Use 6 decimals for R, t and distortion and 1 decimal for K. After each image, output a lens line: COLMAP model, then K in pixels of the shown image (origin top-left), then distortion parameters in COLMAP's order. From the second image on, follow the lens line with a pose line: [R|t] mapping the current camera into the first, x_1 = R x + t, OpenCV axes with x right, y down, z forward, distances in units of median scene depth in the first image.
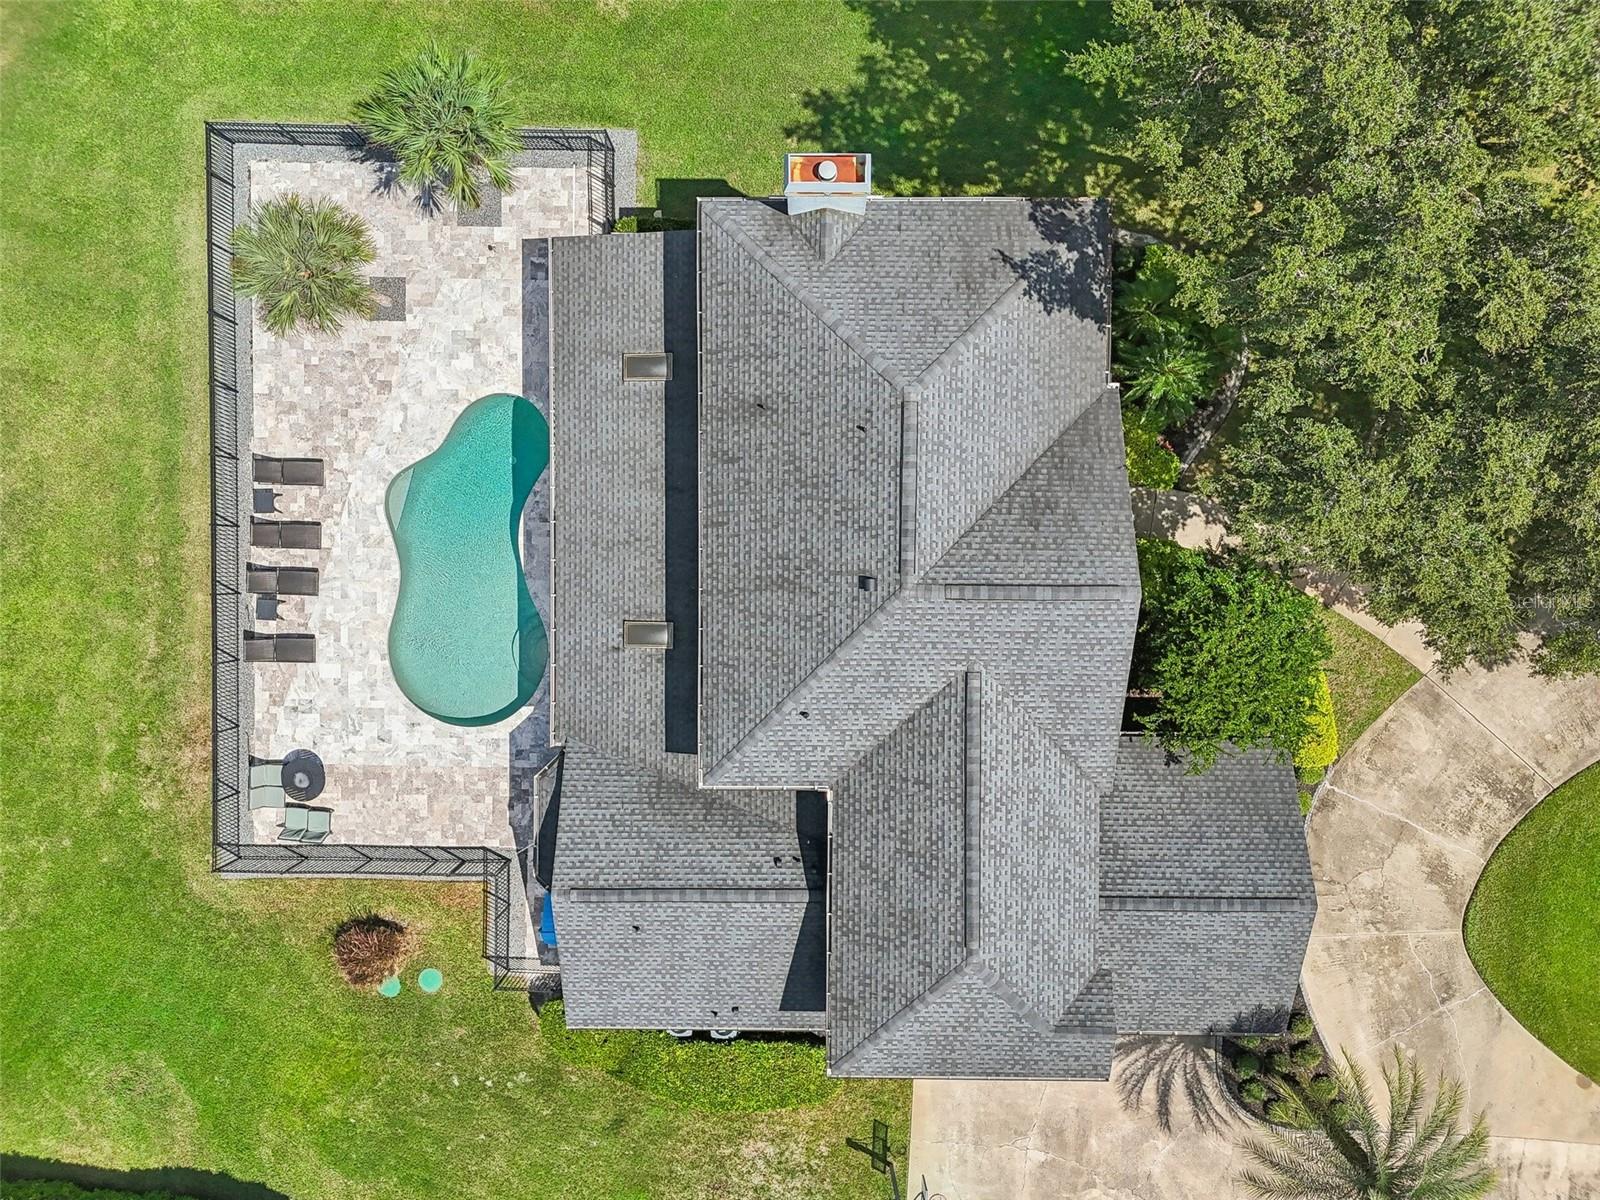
lens RADIAL K [[1242.6, 0, 800.0], [0, 1242.6, 600.0], [0, 0, 1]] dist [0.063600, -0.003272]
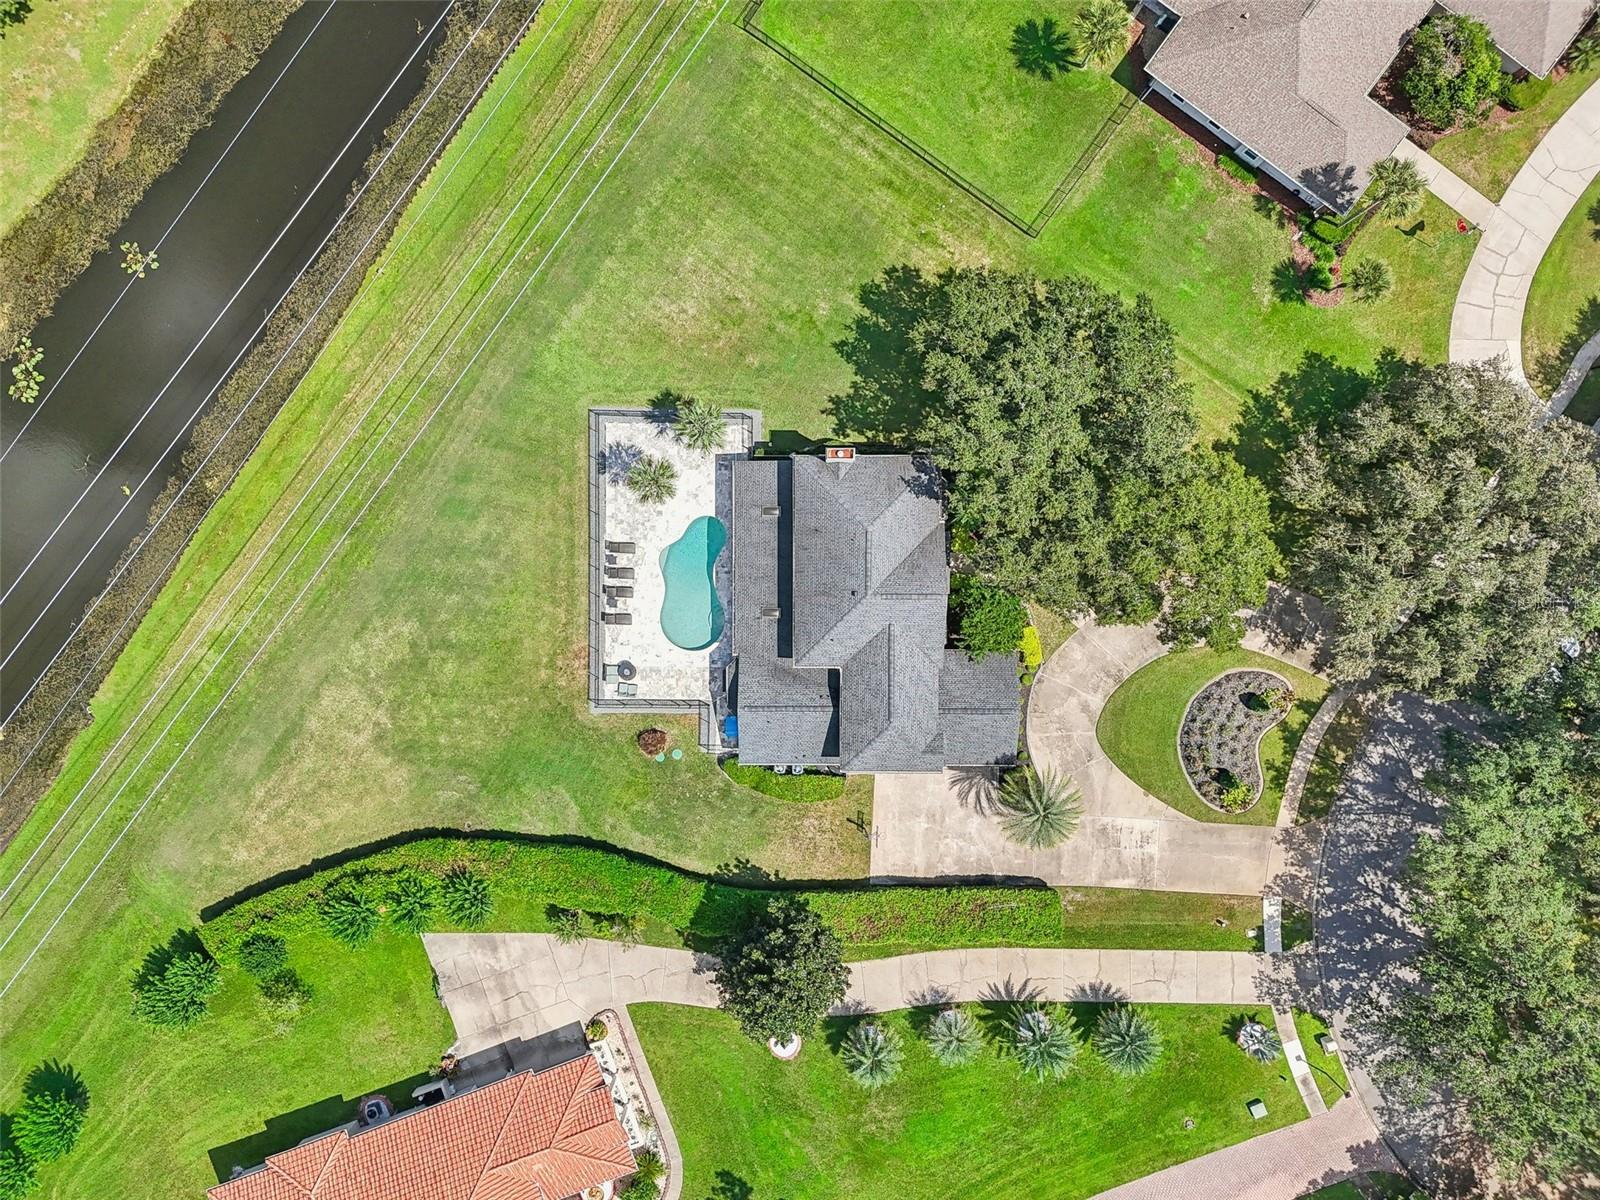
lens RADIAL K [[1242.6, 0, 800.0], [0, 1242.6, 600.0], [0, 0, 1]] dist [0.063600, -0.003272]
pose [[0.999978, -0.002407, 0.006256, -0.069497], [0.002387, 0.999992, 0.003209, -0.005988], [-0.006264, -0.003194, 0.999975, -1.453150]]
